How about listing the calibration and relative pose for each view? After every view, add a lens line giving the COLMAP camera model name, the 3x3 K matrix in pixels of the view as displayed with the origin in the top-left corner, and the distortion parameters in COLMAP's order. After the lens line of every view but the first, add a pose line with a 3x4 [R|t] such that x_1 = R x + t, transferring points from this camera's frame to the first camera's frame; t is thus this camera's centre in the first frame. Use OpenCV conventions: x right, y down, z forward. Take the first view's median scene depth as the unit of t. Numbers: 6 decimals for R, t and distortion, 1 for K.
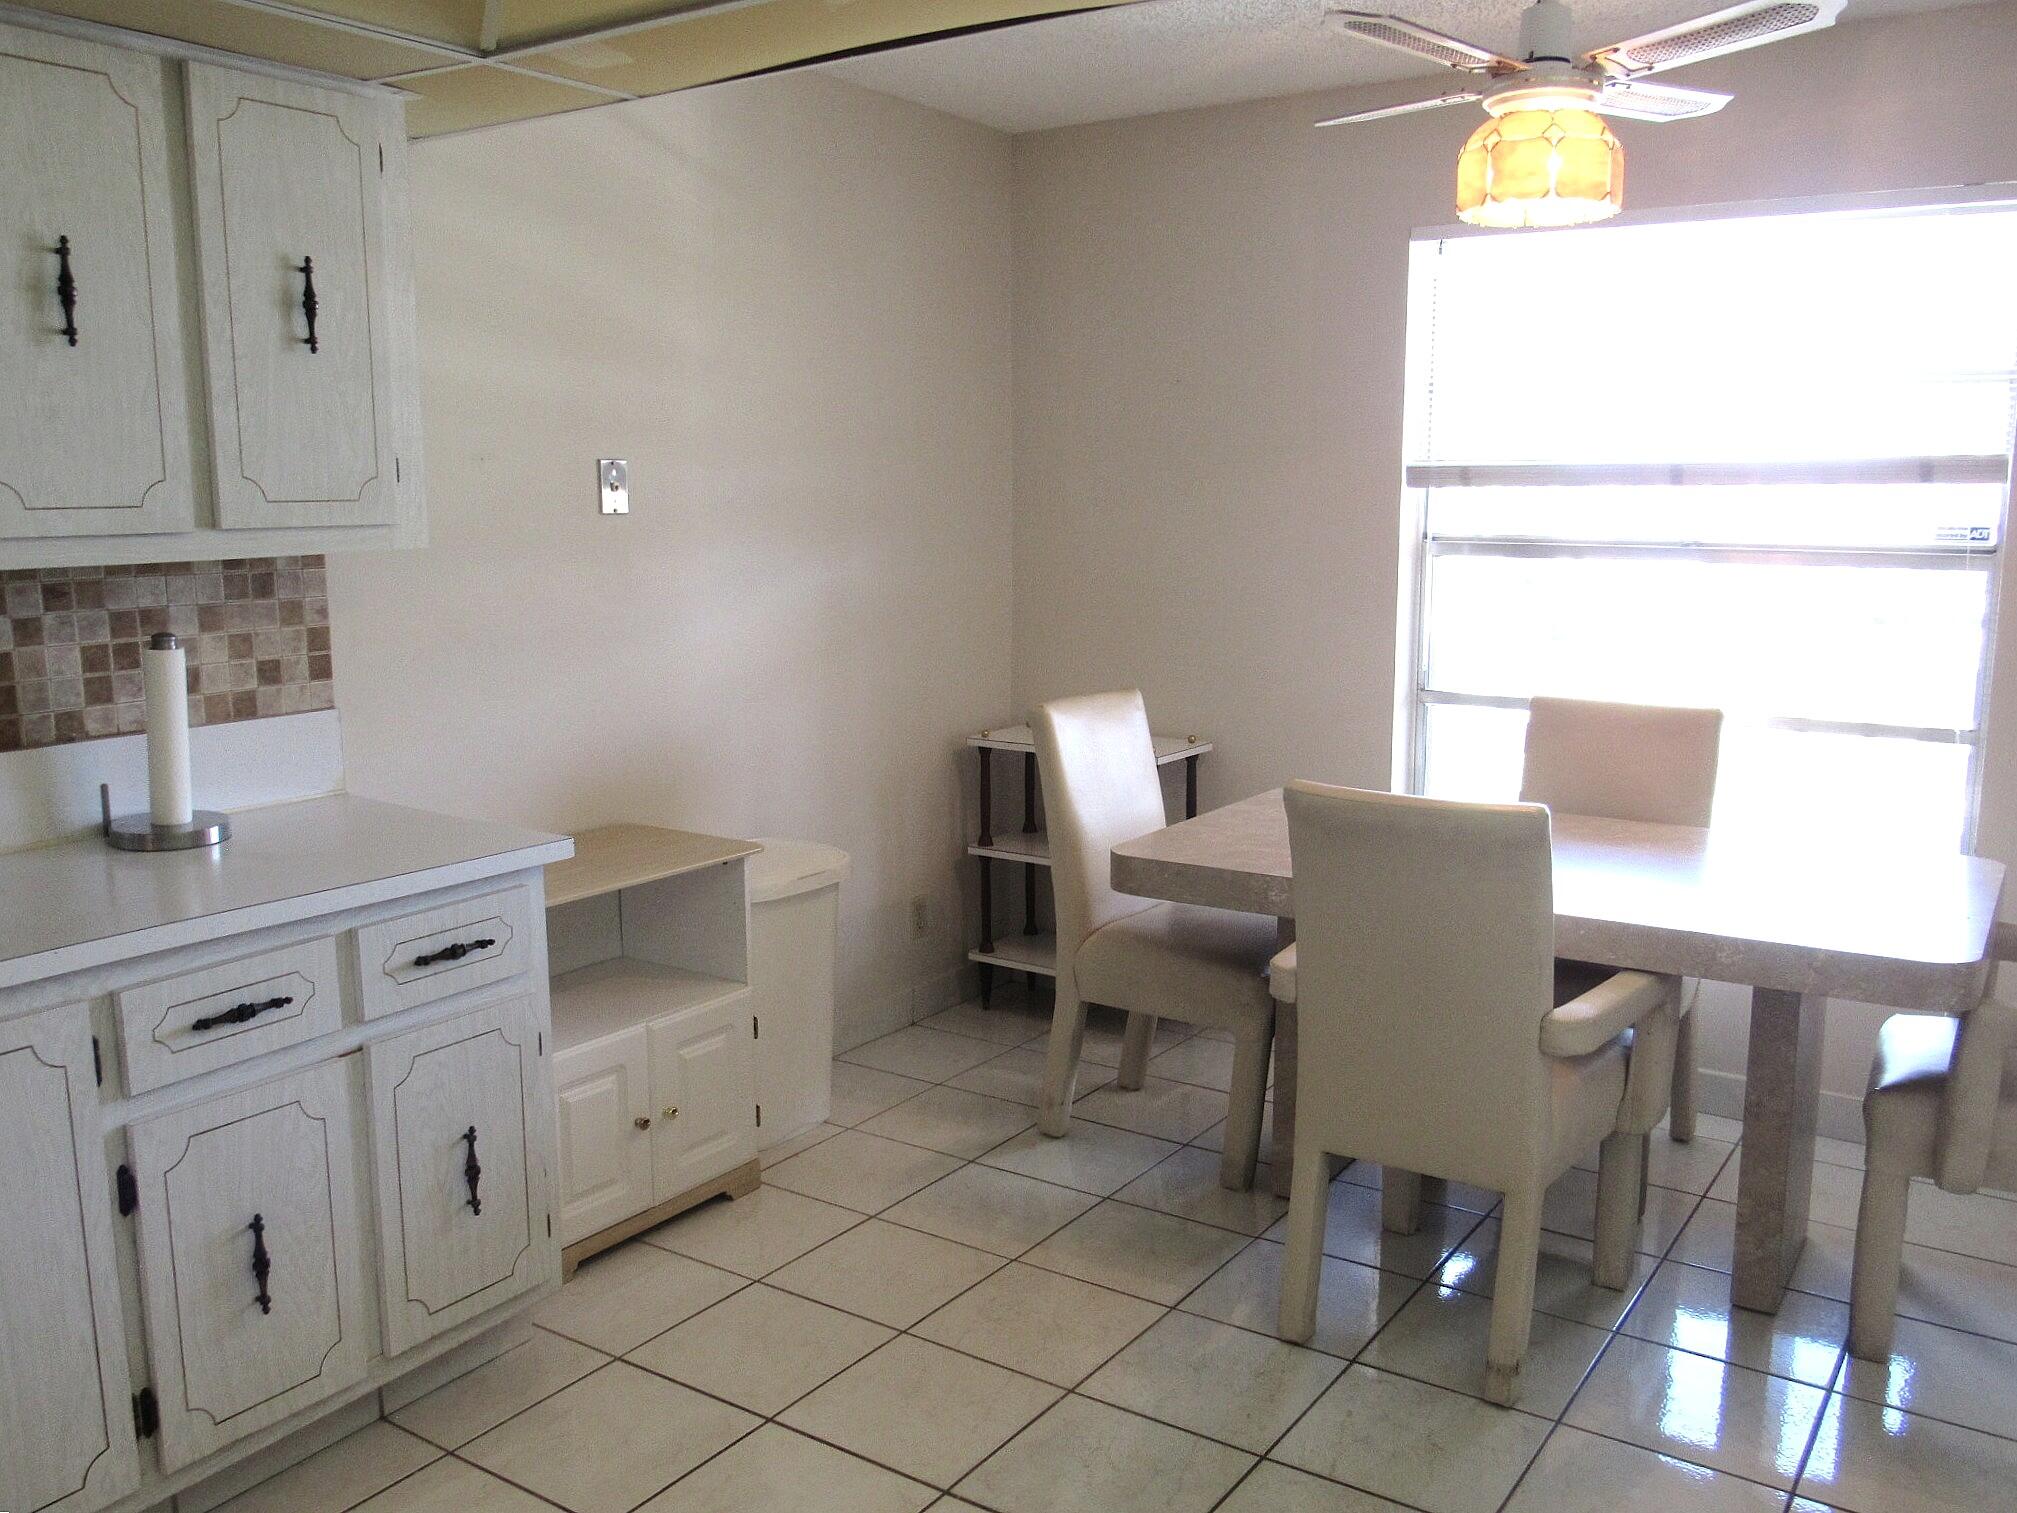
lens RADIAL K [[1663.9, 0, 1010.3], [0, 1663.9, 762.1], [0, 0, 1]] dist [-0.018123, -0.002937]
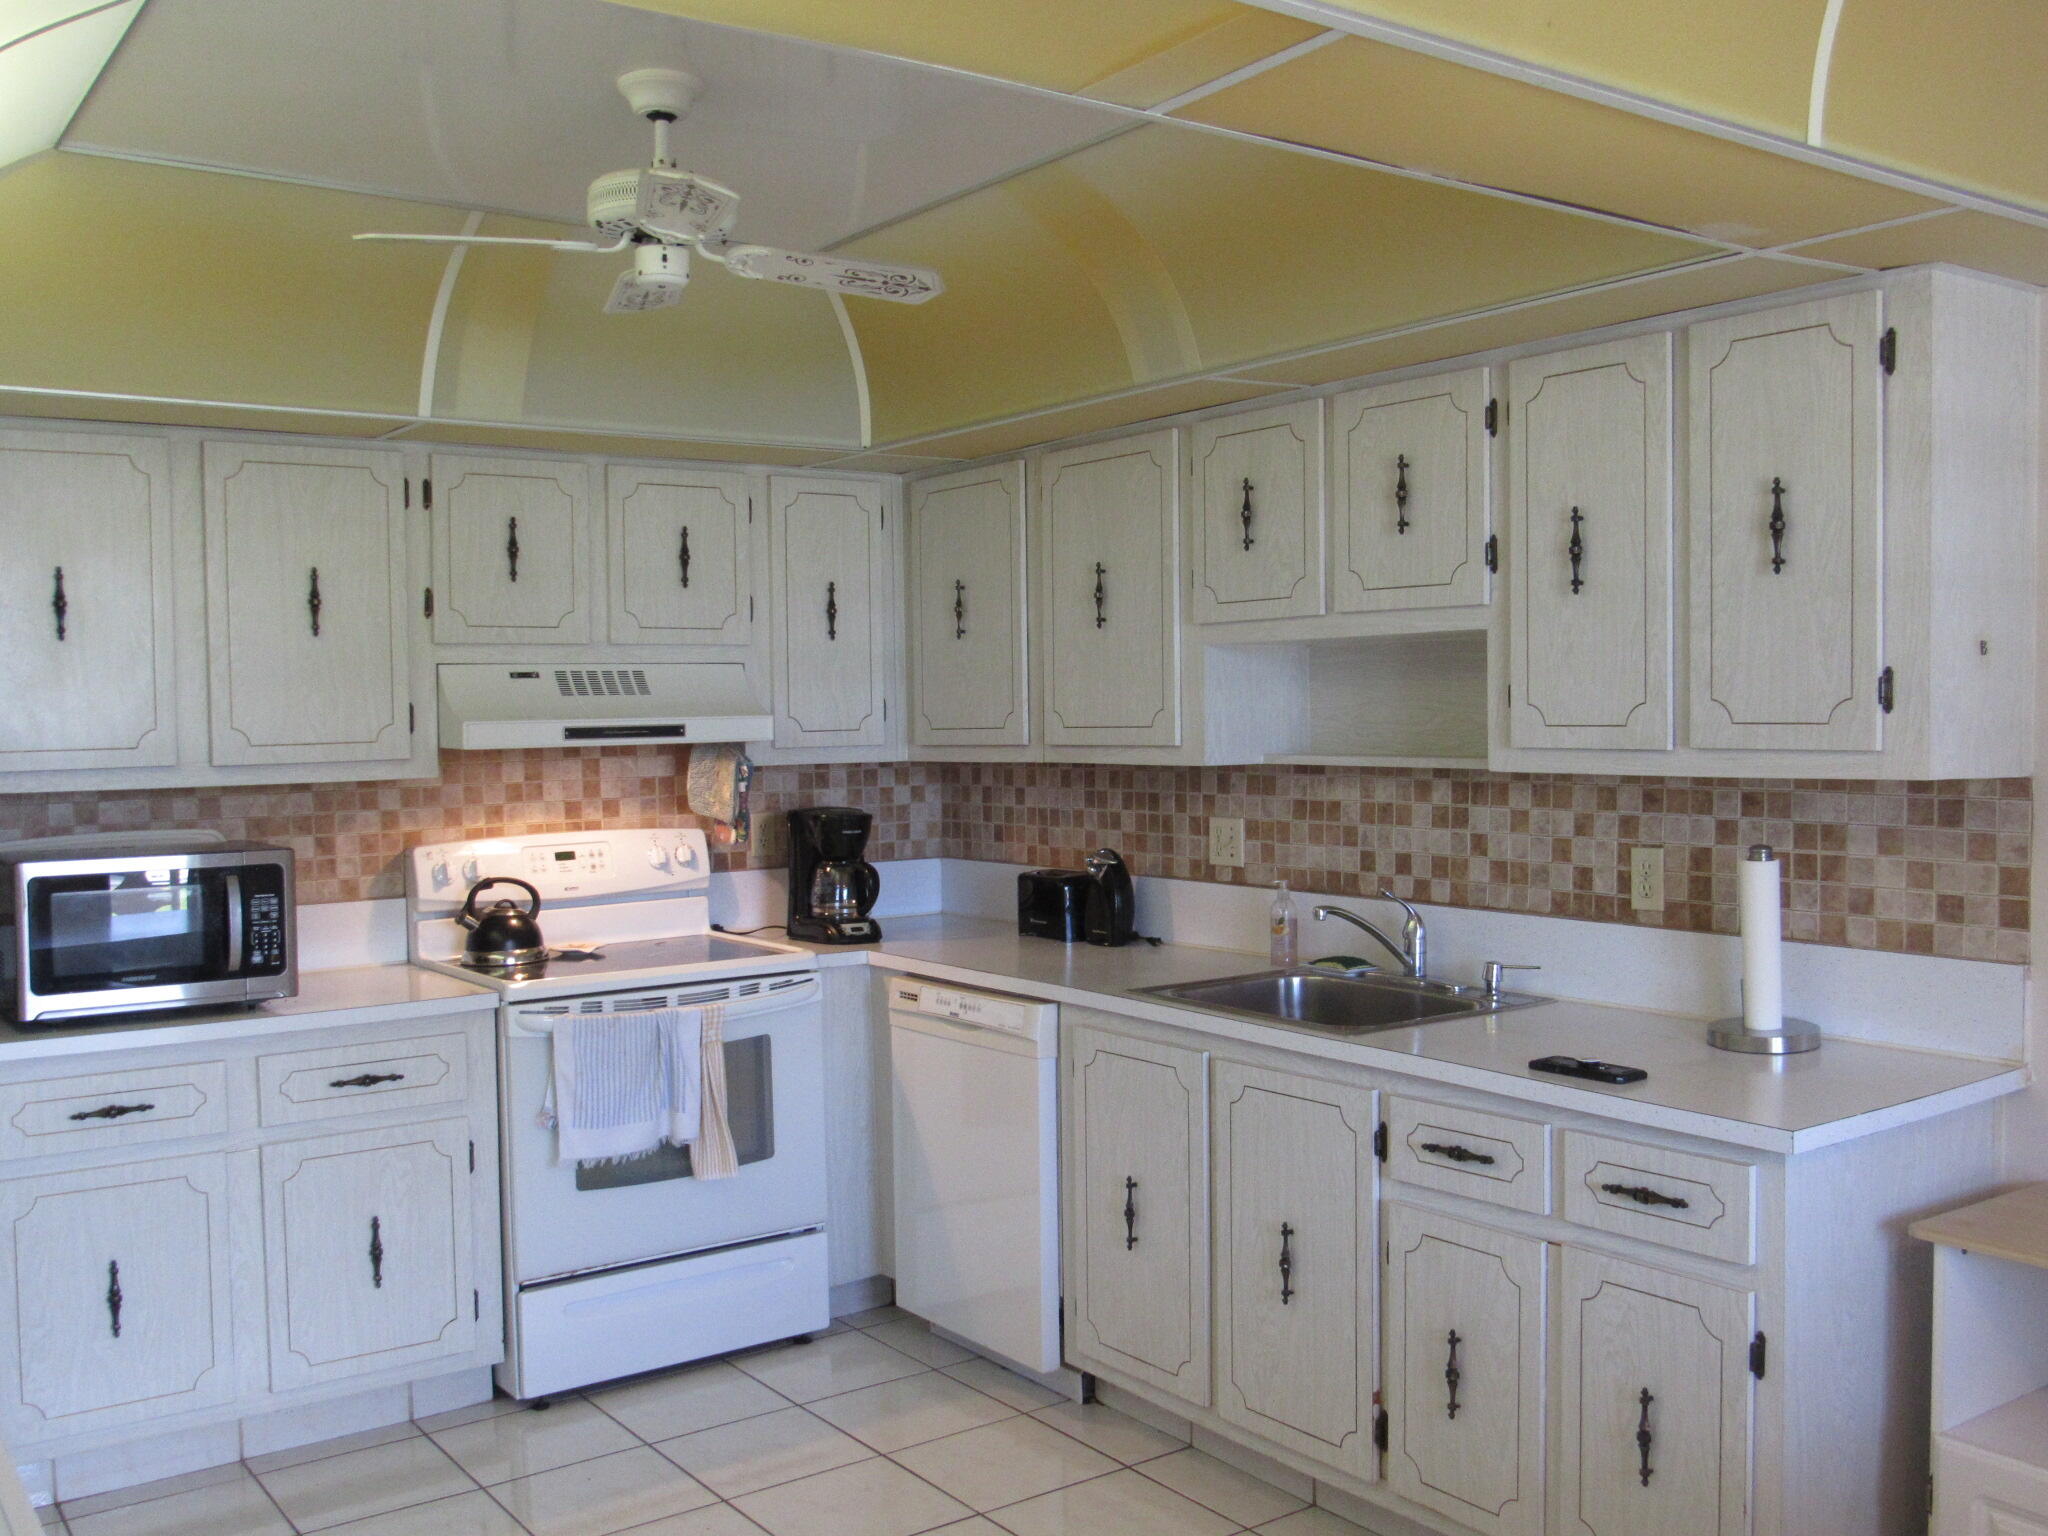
lens RADIAL K [[1943.6, 0, 1019.4], [0, 1943.6, 768.1], [0, 0, 1]] dist [-0.046589, 0.000000]
pose [[-0.349340, 0.041180, -0.936091, 0.709754], [-0.141125, 0.985325, 0.096012, -0.158994], [0.926307, 0.165646, -0.338402, 0.873066]]
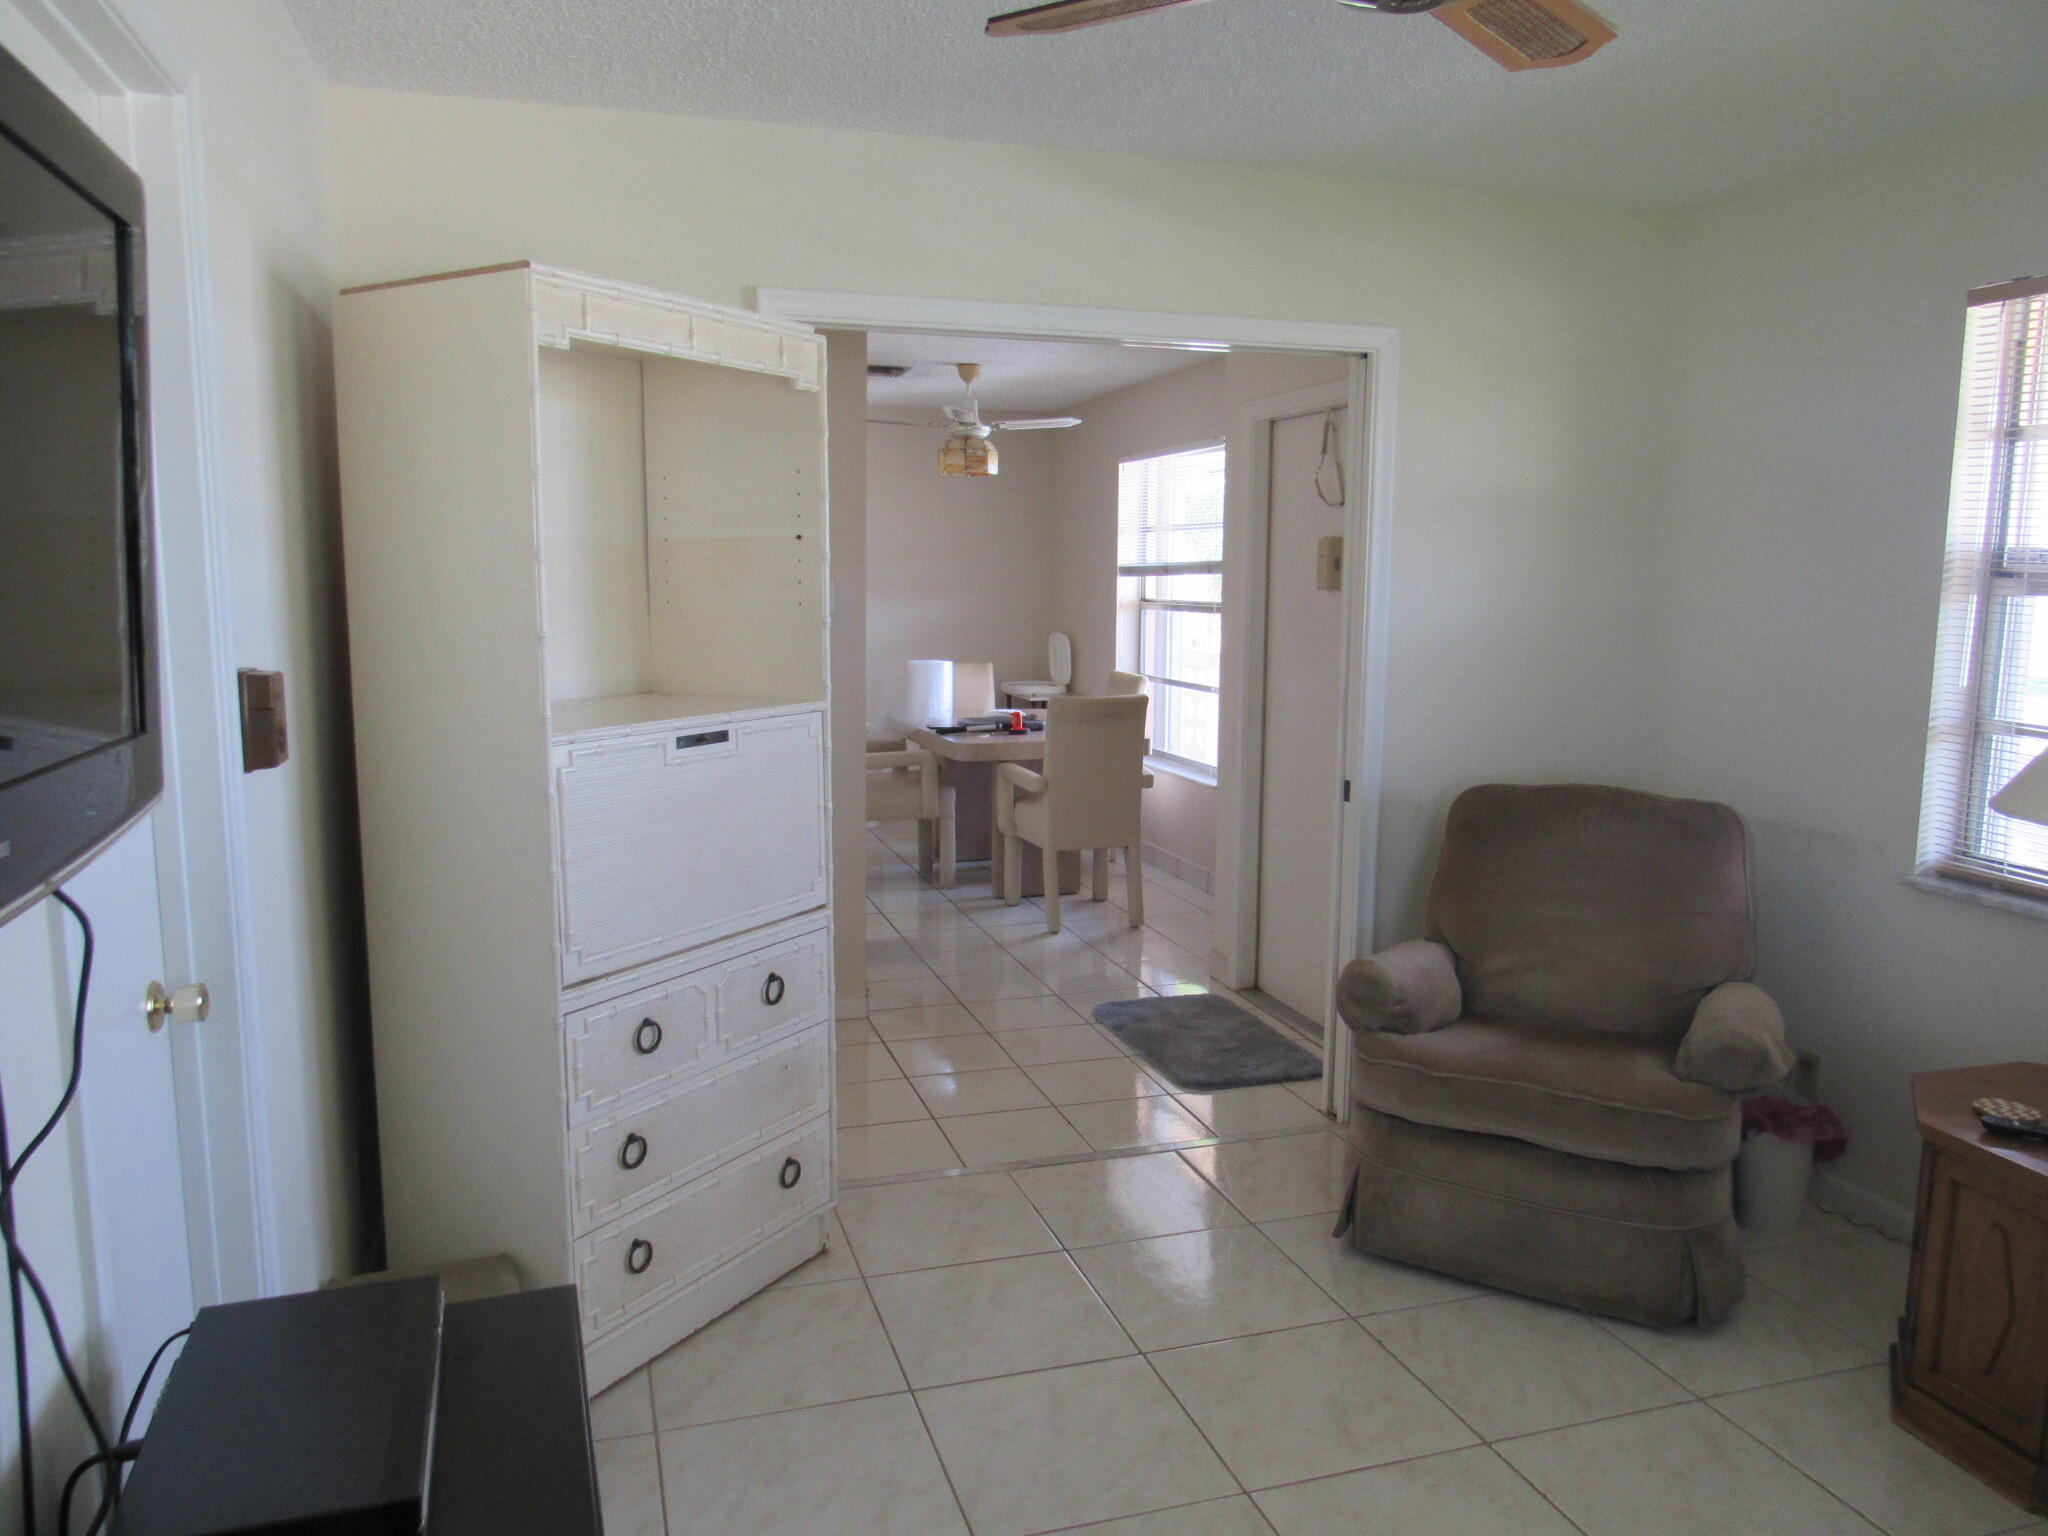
lens RADIAL K [[1453.2, 0, 1023.1], [0, 1453.2, 770.1], [0, 0, 1]] dist [-0.041726, 0.023839]
pose [[0.776386, 0.089830, -0.623824, 1.882140], [-0.105214, 0.994374, 0.012245, 0.099447], [0.621414, 0.056128, 0.781469, -0.717808]]
